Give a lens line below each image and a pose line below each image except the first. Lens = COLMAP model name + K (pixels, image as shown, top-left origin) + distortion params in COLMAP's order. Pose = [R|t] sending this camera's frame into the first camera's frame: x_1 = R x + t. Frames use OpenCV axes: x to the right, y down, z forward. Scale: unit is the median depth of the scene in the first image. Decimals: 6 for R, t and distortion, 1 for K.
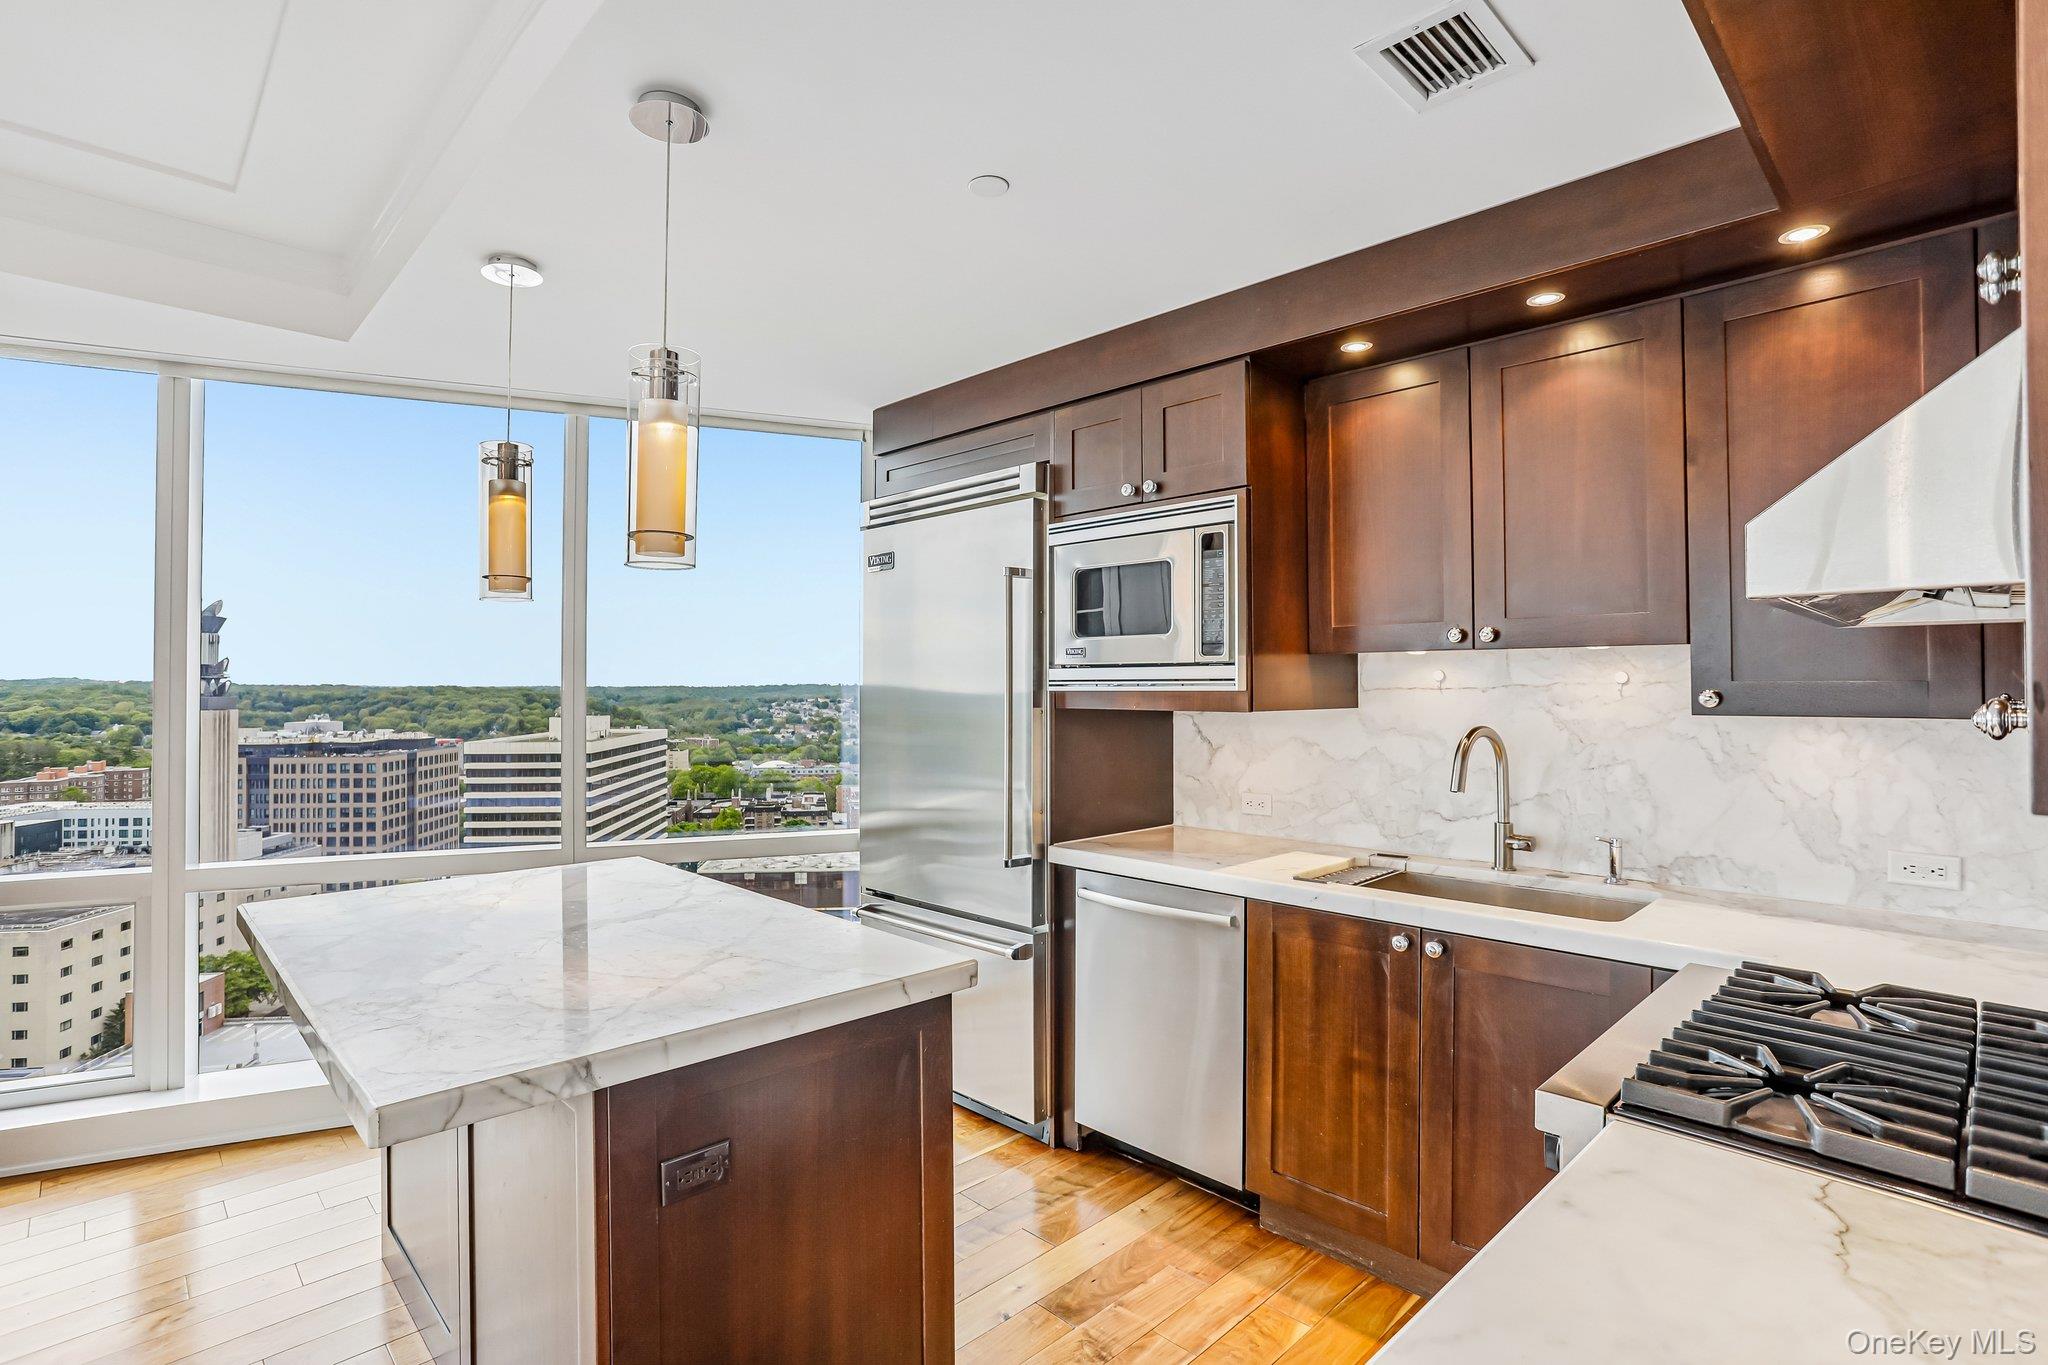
lens RADIAL K [[993.7, 0, 1012.1], [0, 993.7, 676.4], [0, 0, 1]] dist [-0.063632, 0.035272]
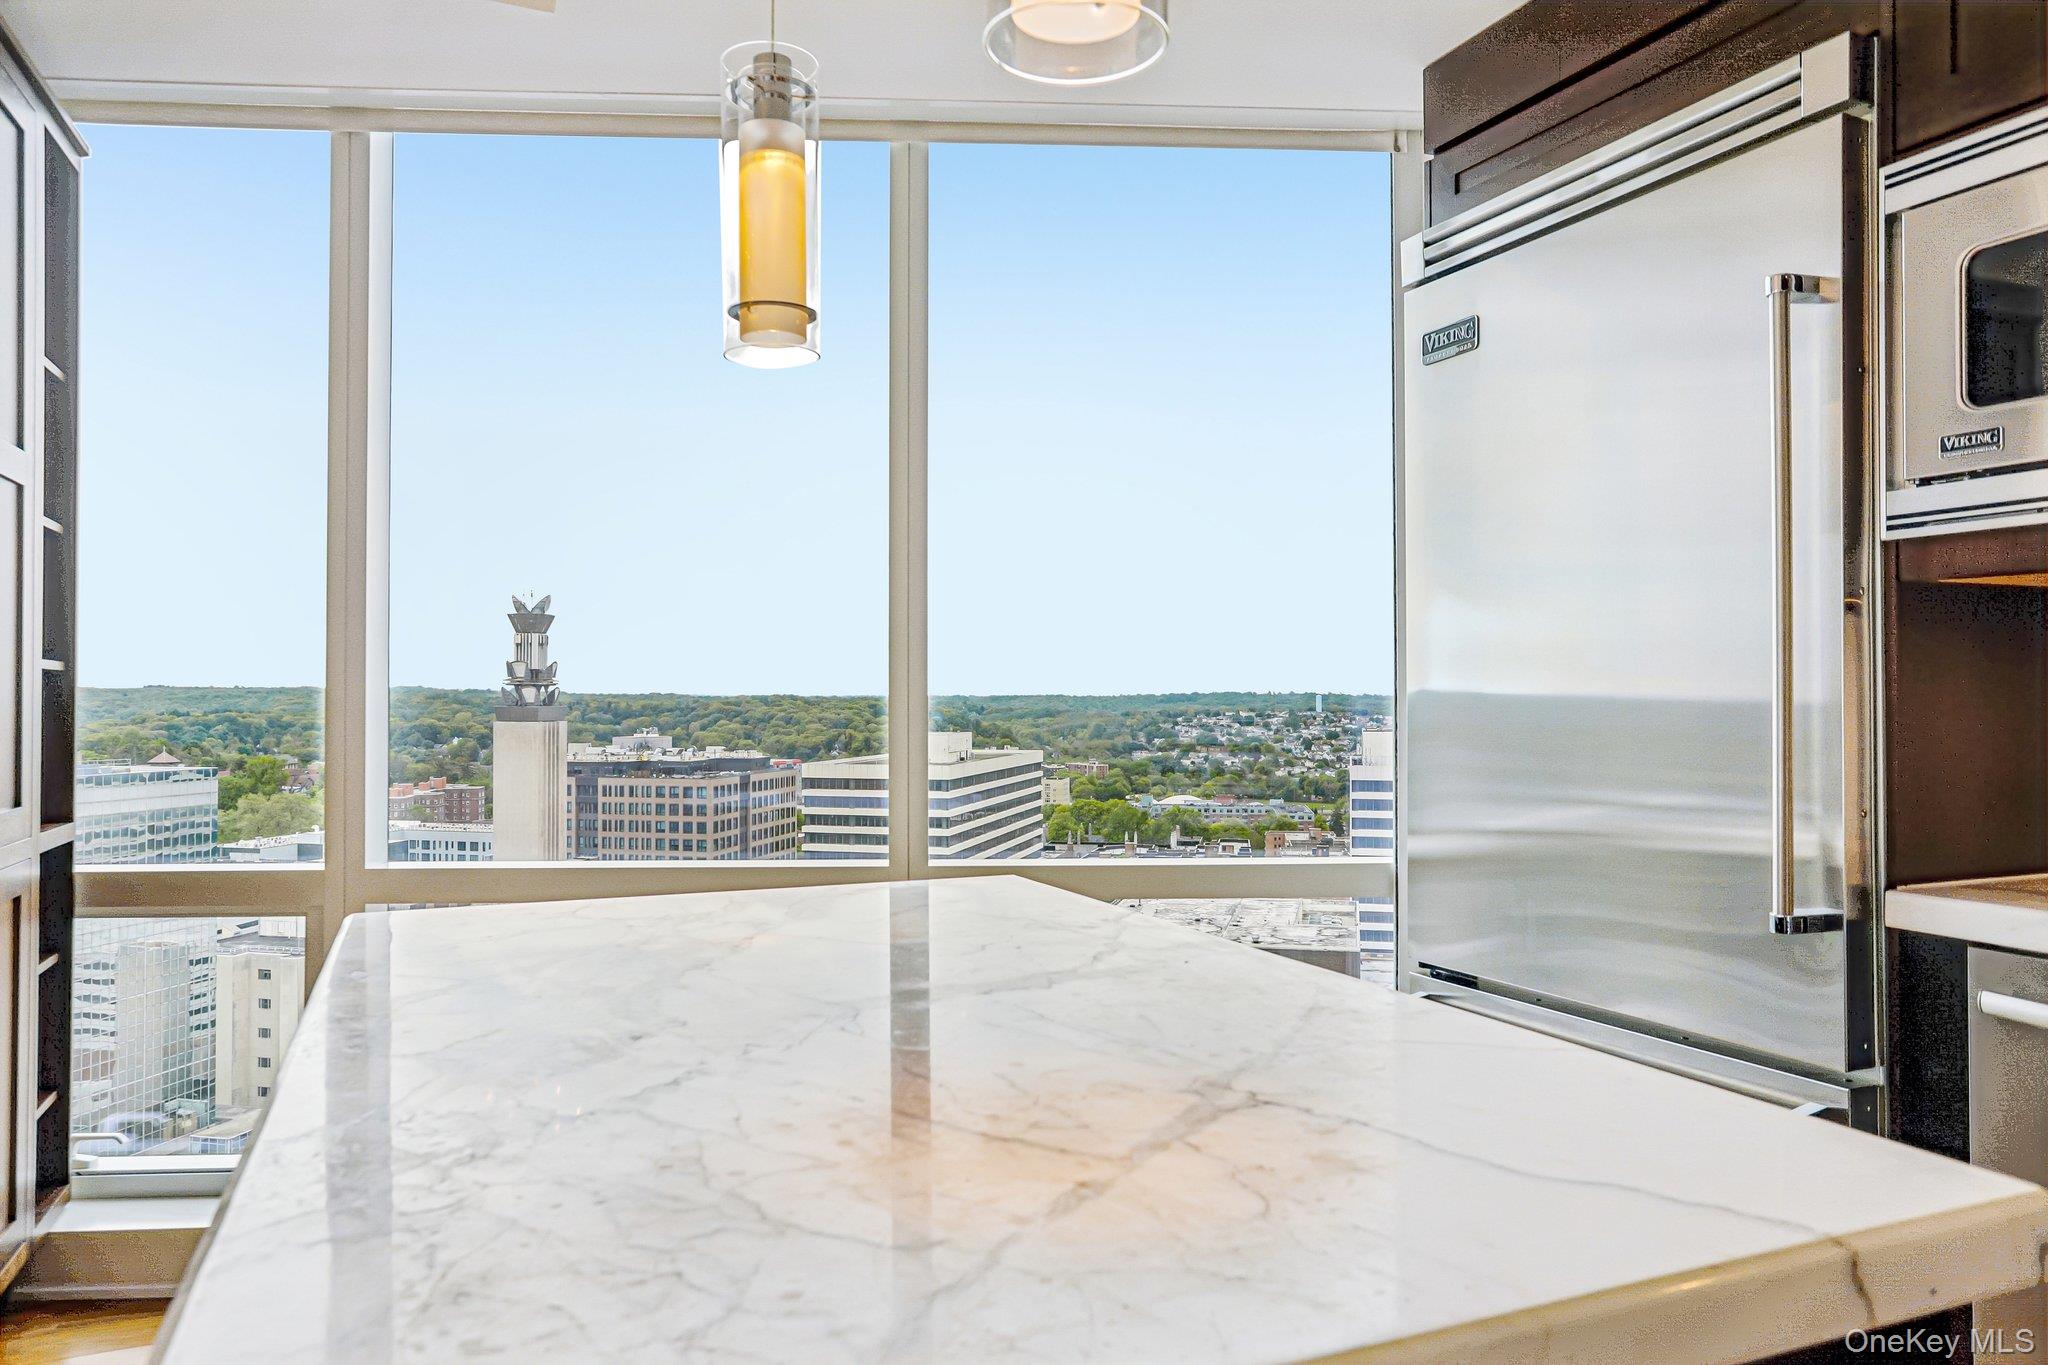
lens RADIAL K [[1365.5, 0, 1024.0], [0, 1365.5, 682.5], [0, 0, 1]] dist [-0.076438, 0.096513]
pose [[0.939381, -0.002706, -0.342864, -0.096686], [0.002966, 0.999996, 0.000234, 0.062160], [0.342862, -0.001237, 0.939385, 0.244635]]
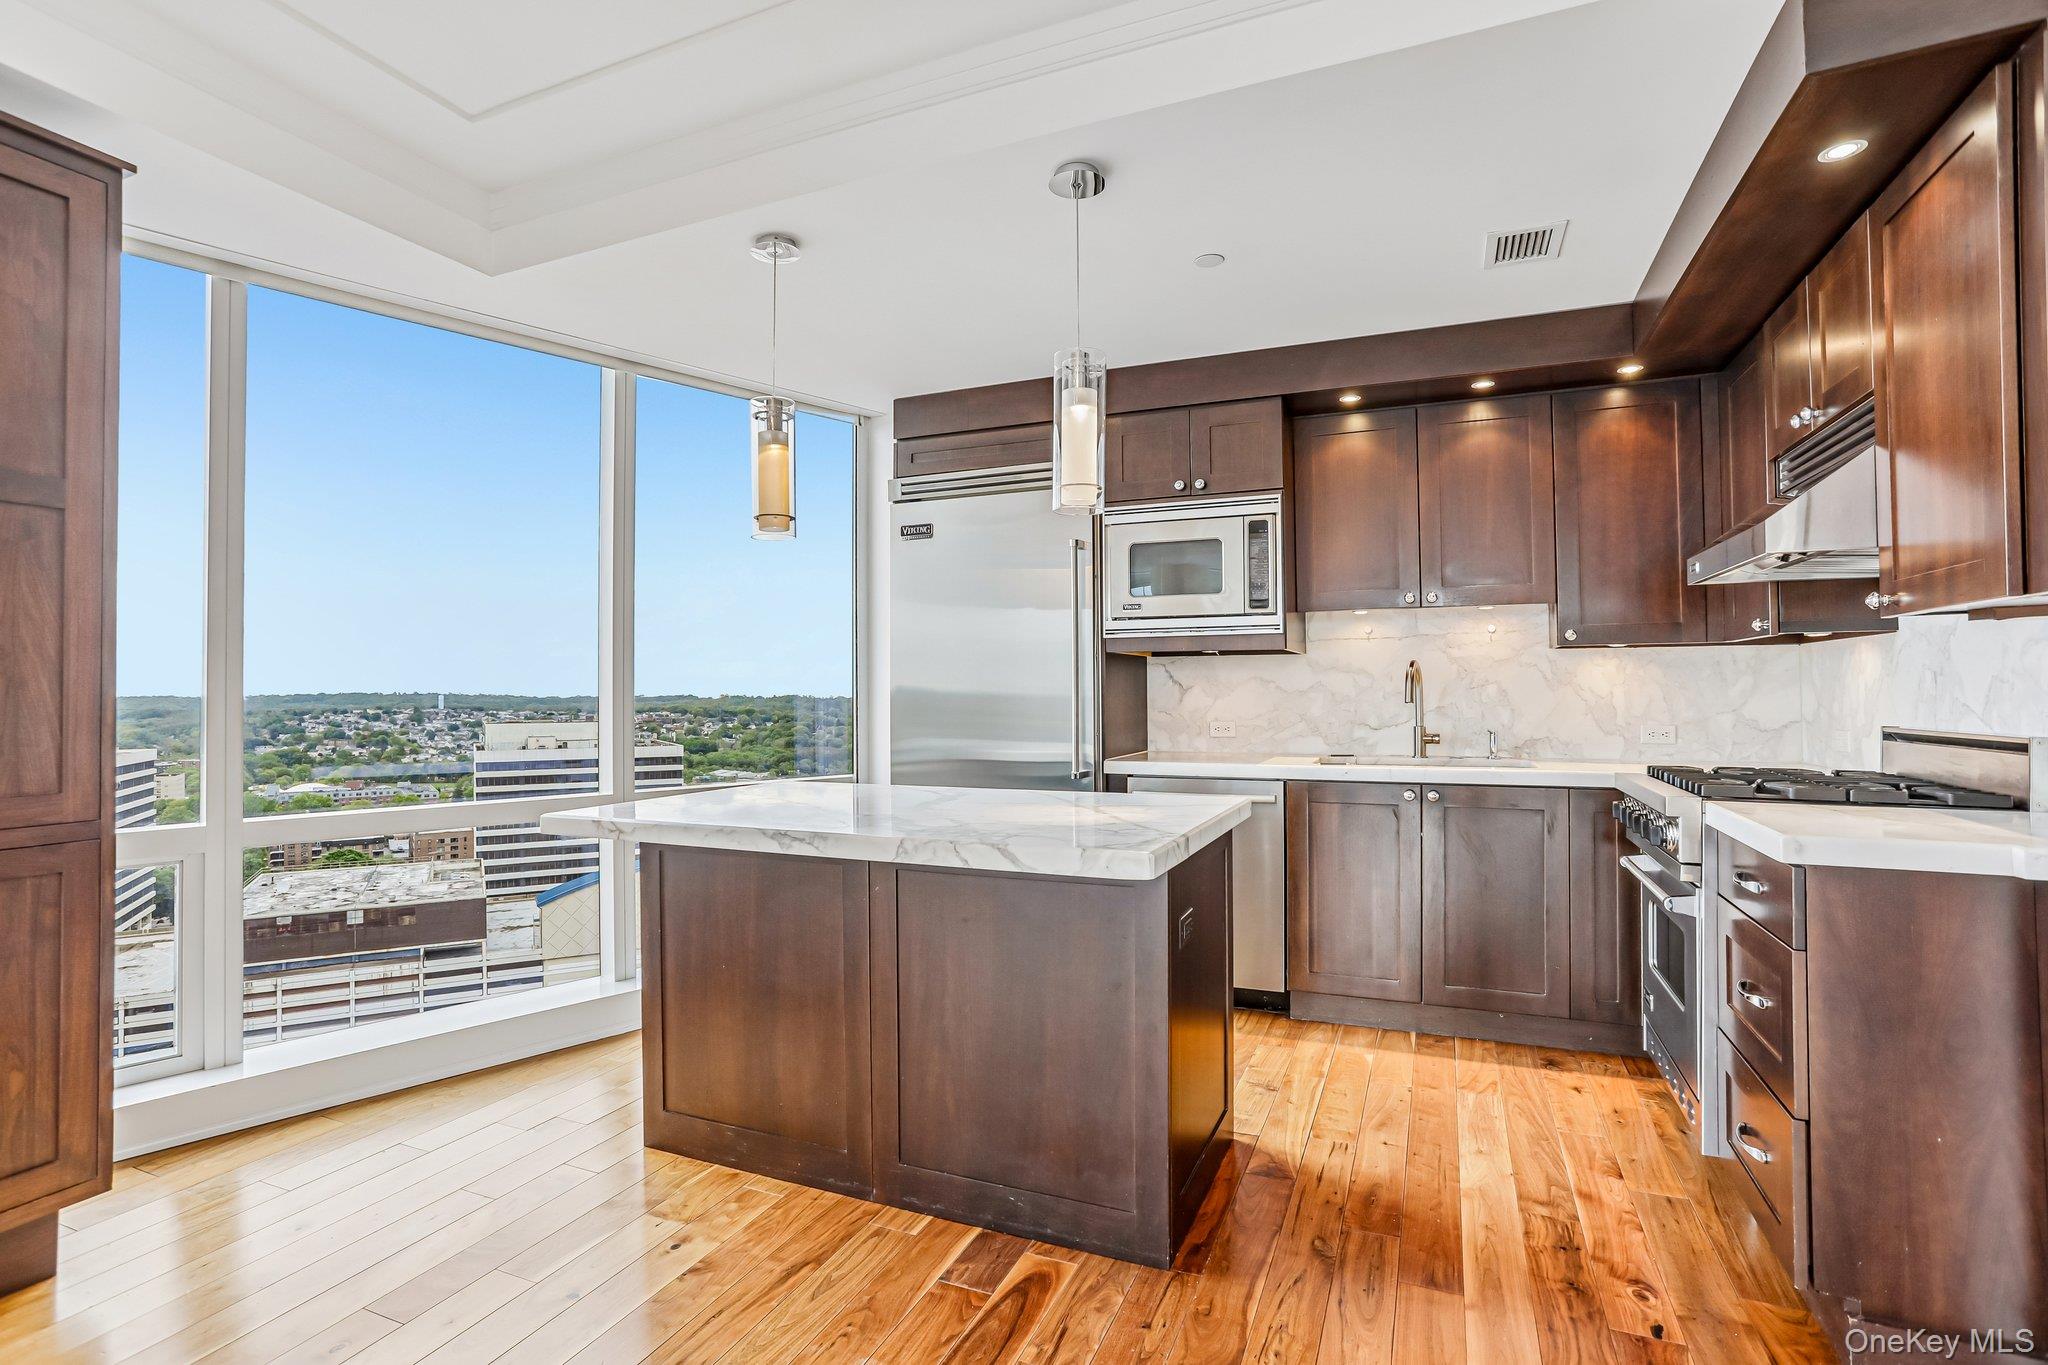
lens RADIAL K [[993.7, 0, 1012.1], [0, 993.7, 676.4], [0, 0, 1]] dist [-0.063632, 0.035272]
pose [[0.924170, 0.001219, 0.381979, -0.455352], [0.001489, 0.999976, -0.006794, 0.058373], [-0.381978, 0.006847, 0.924146, -0.105180]]
